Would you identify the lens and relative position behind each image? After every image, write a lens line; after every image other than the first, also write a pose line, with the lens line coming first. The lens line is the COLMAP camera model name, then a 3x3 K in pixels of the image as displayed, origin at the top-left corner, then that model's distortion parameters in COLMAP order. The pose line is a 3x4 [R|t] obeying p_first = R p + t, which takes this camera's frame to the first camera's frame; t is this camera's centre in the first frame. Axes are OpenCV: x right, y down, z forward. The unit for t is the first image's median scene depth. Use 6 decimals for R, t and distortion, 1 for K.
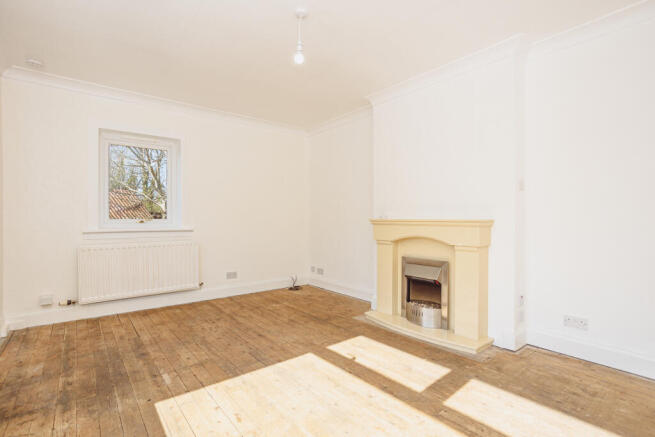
lens RADIAL K [[320.8, 0, 329.3], [0, 320.8, 219.4], [0, 0, 1]] dist [-0.039087, 0.019408]
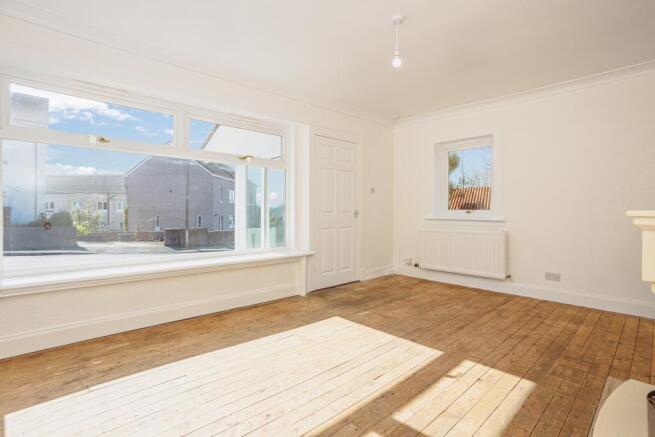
lens RADIAL K [[320.8, 0, 327.9], [0, 320.8, 211.8], [0, 0, 1]] dist [-0.039087, 0.019408]
pose [[0.069082, 0.009962, -0.997561, 0.867041], [-0.005817, 0.999937, 0.009583, -0.006033], [0.997594, 0.005141, 0.069135, 0.599993]]
